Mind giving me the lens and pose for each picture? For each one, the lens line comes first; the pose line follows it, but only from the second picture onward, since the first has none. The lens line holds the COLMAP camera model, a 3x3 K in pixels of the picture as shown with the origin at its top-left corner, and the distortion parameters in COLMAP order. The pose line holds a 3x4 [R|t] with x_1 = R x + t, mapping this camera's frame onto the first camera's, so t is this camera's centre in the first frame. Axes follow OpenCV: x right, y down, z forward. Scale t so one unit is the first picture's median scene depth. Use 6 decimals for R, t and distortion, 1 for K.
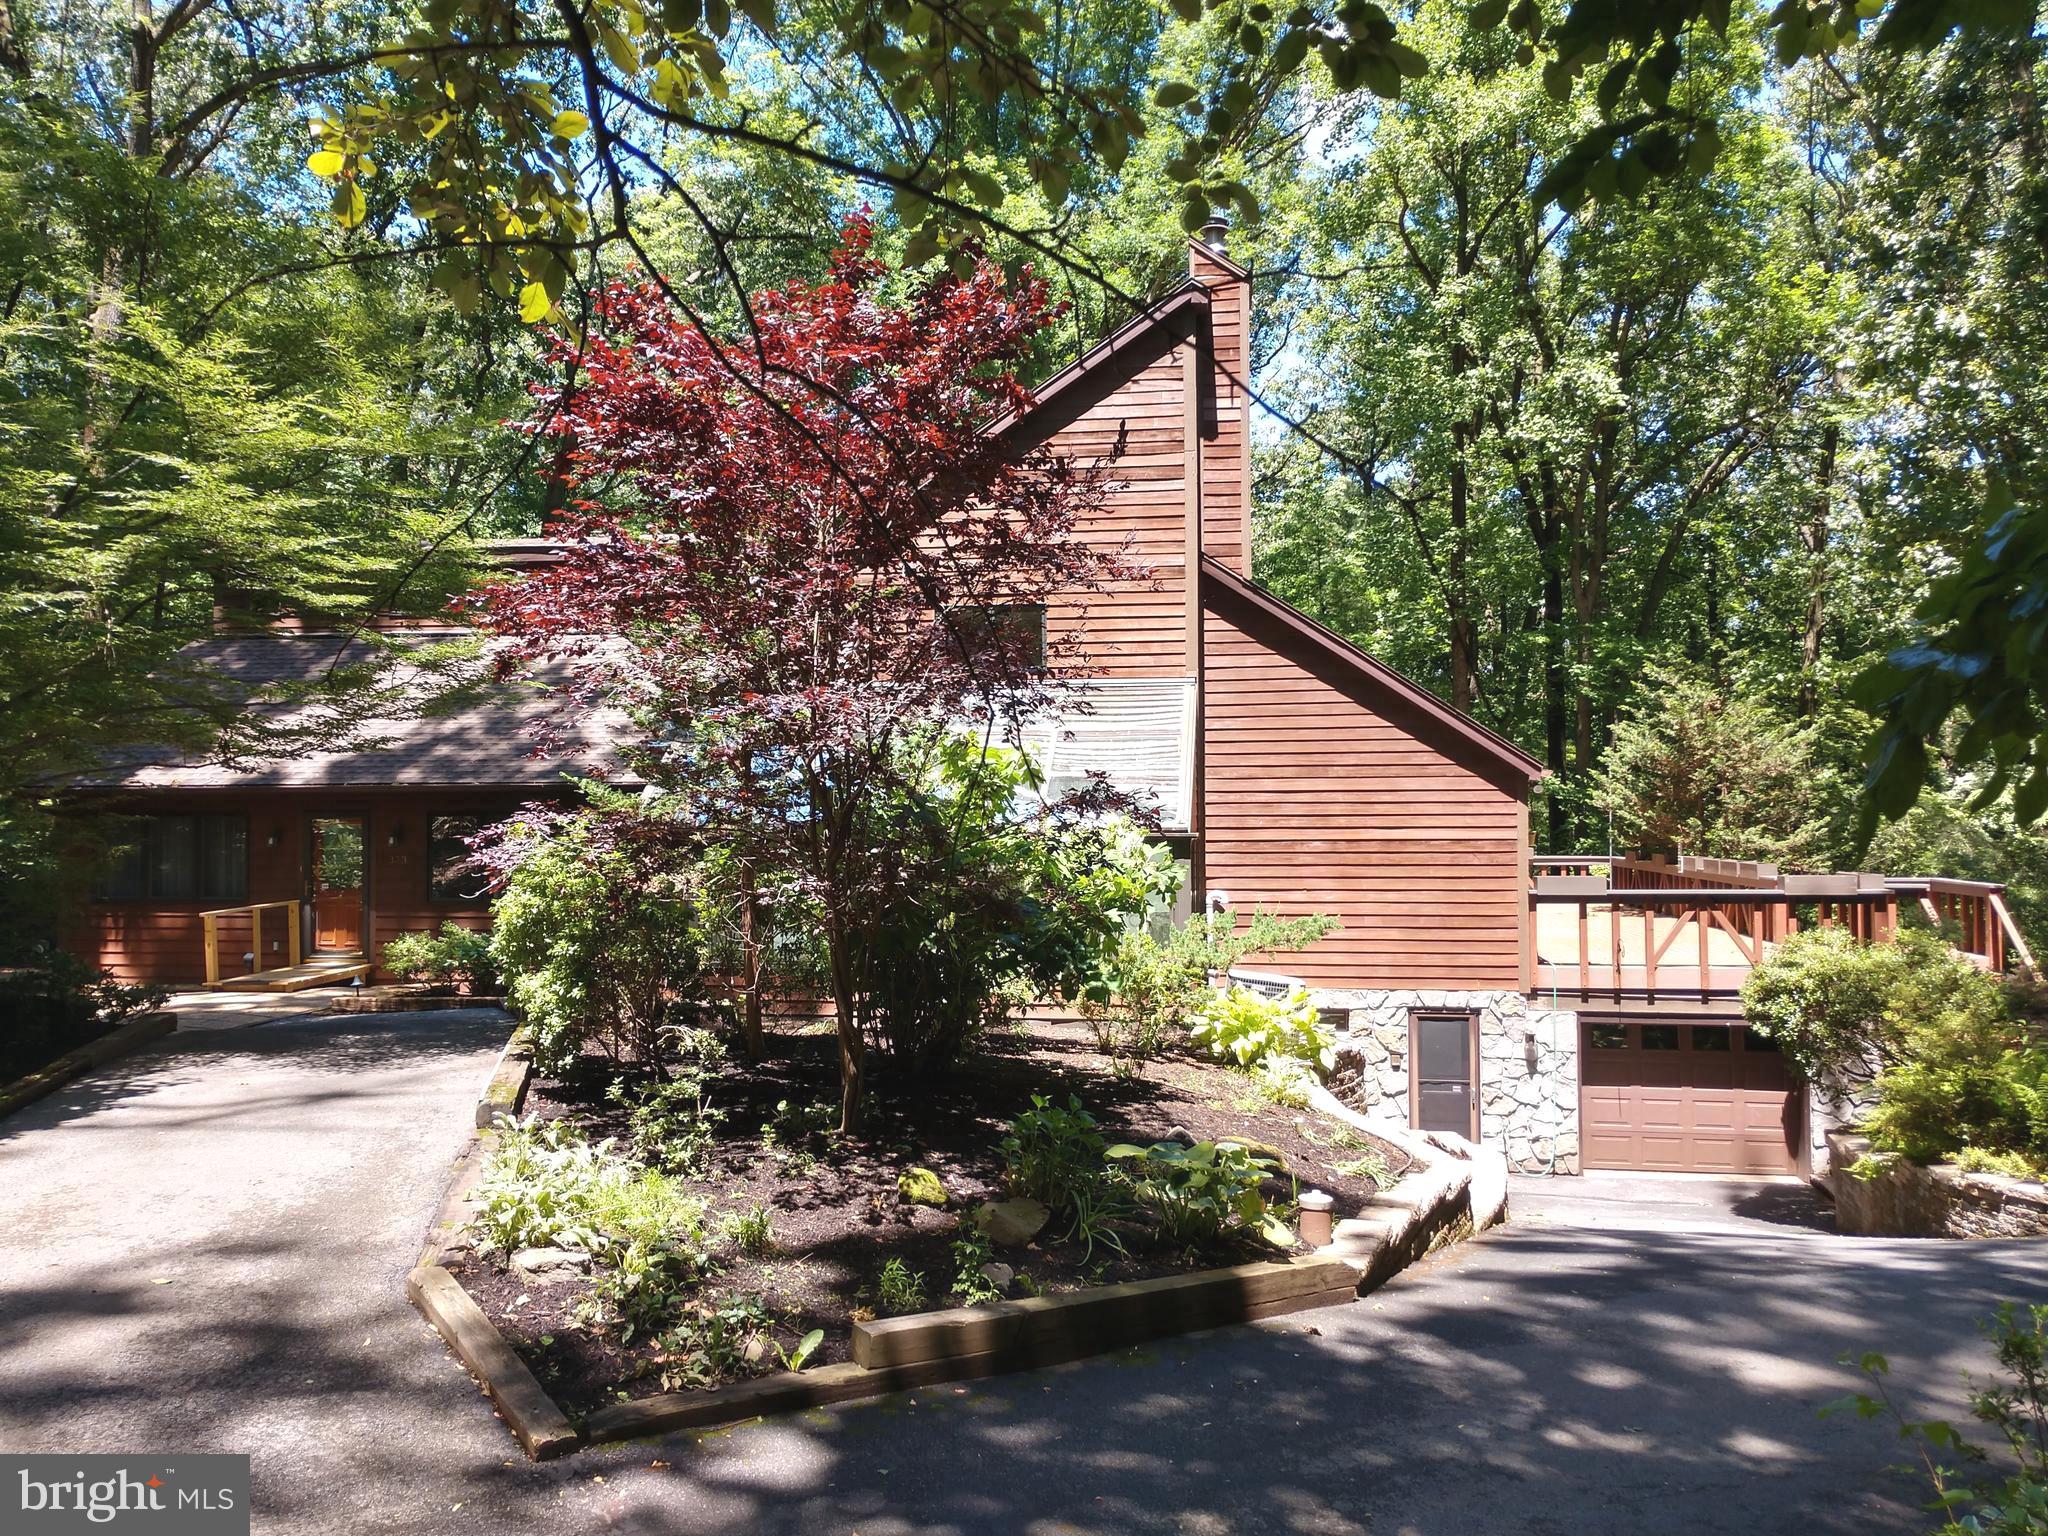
lens RADIAL K [[1552.3, 0, 1013.1], [0, 1552.3, 772.0], [0, 0, 1]] dist [0.027923, 0.003997]
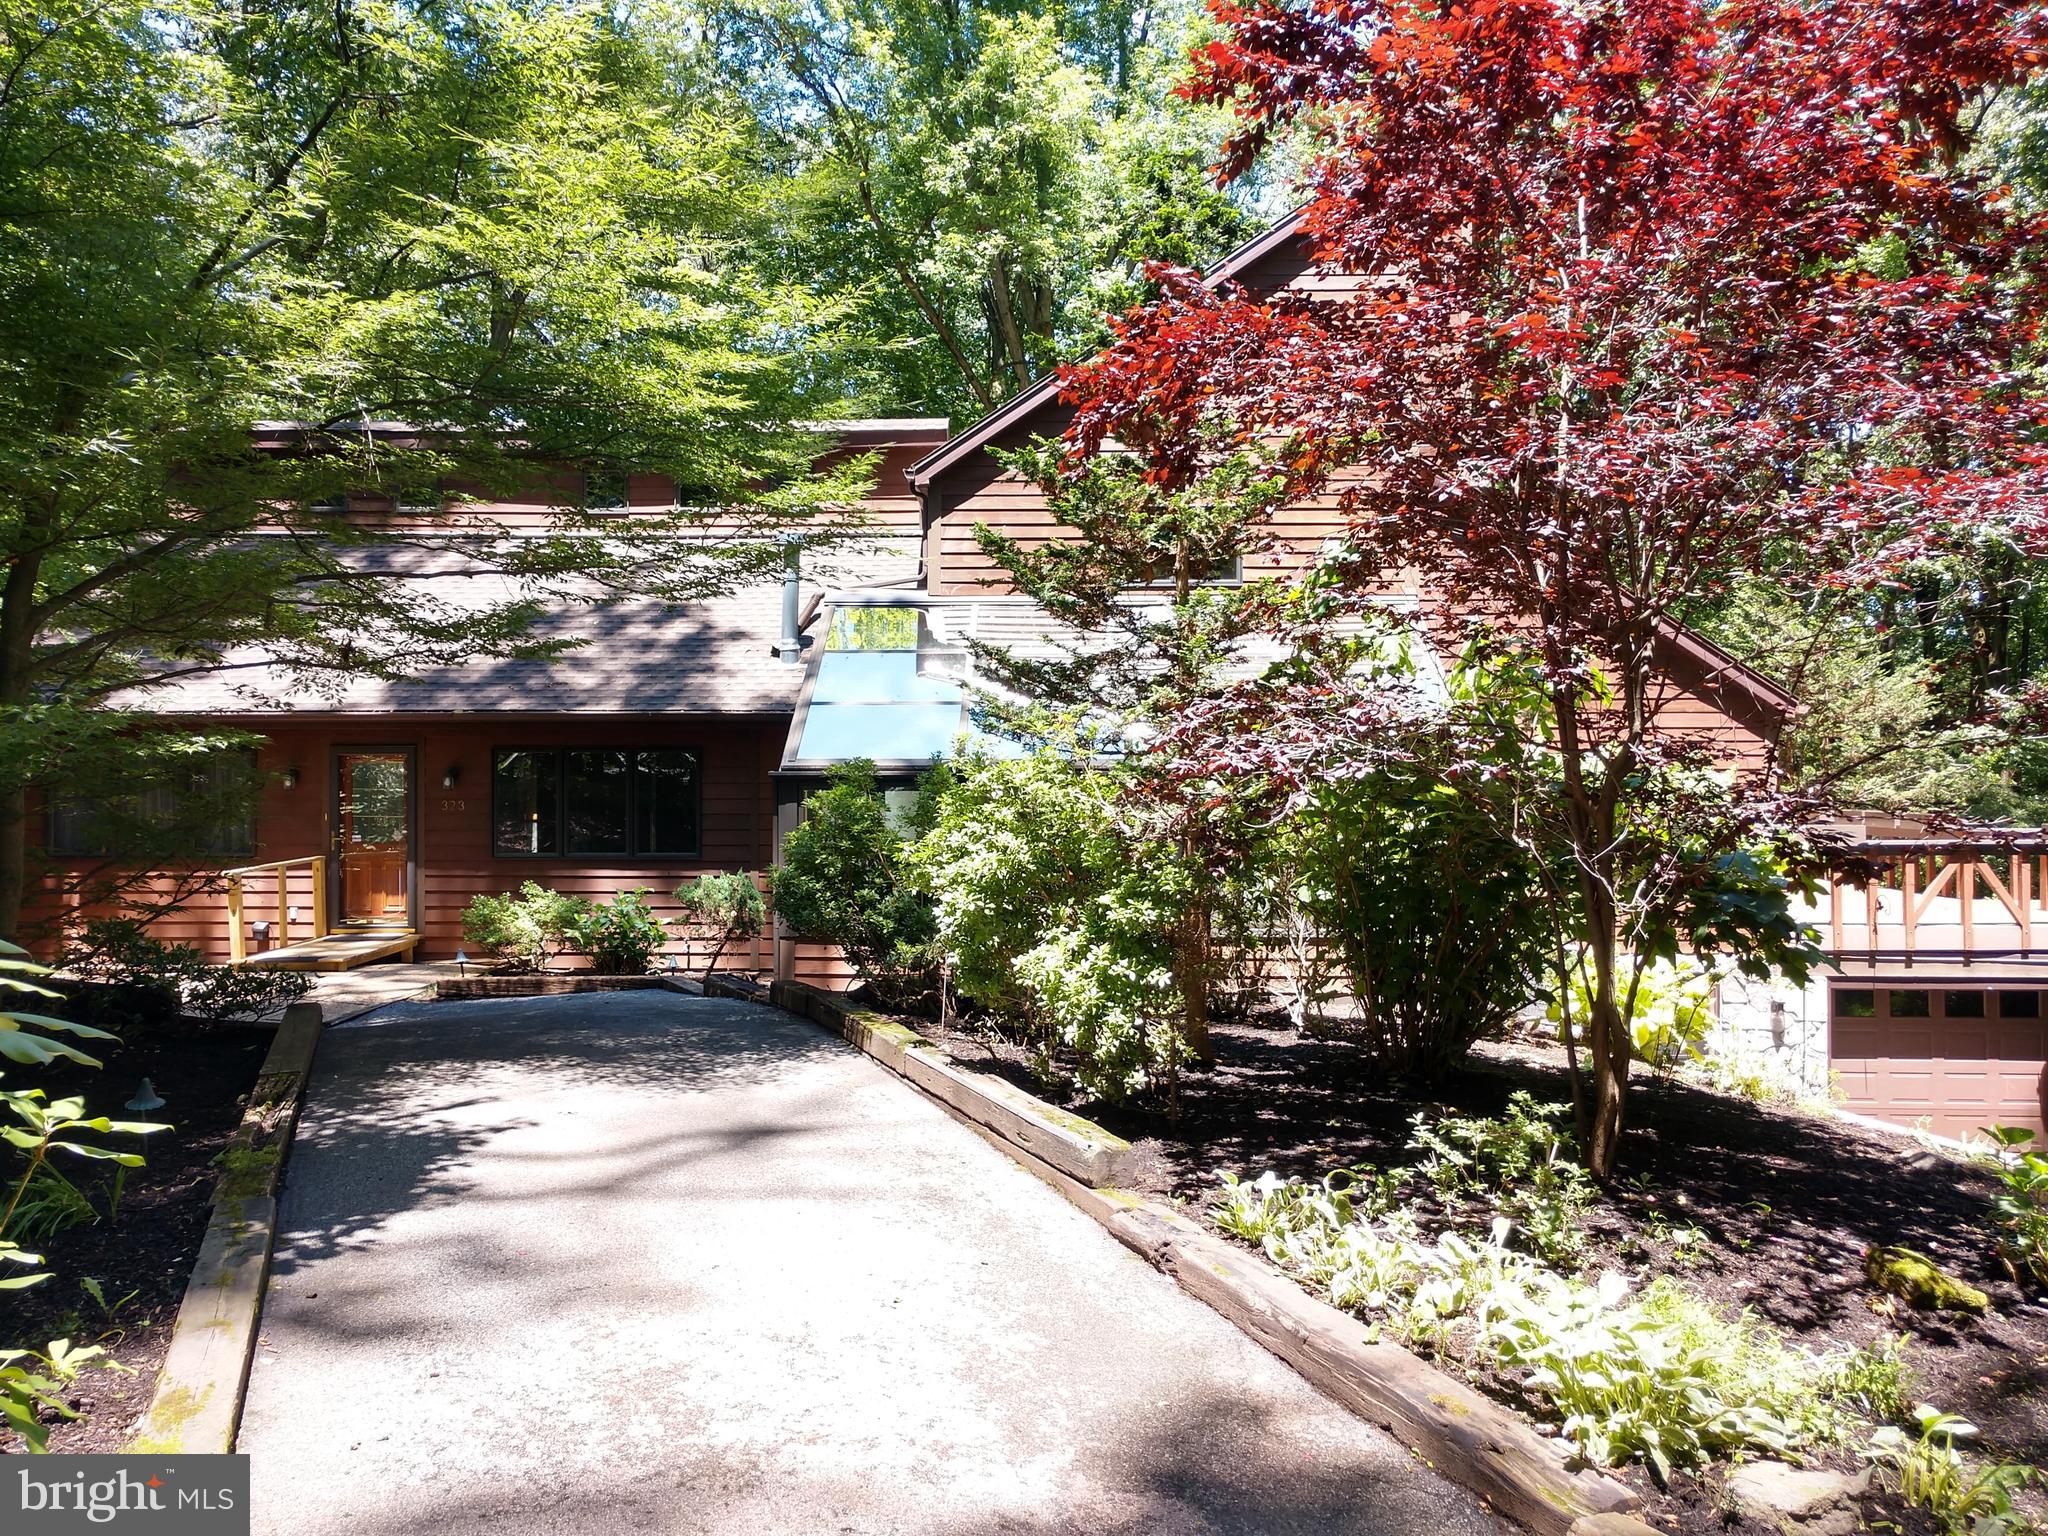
lens RADIAL K [[1552.3, 0, 1012.2], [0, 1552.3, 752.2], [0, 0, 1]] dist [0.027923, 0.003997]
pose [[0.993335, 0.004386, 0.115179, -0.205902], [-0.005644, 0.999928, 0.010603, 0.018674], [-0.115124, -0.011182, 0.993288, 0.166455]]
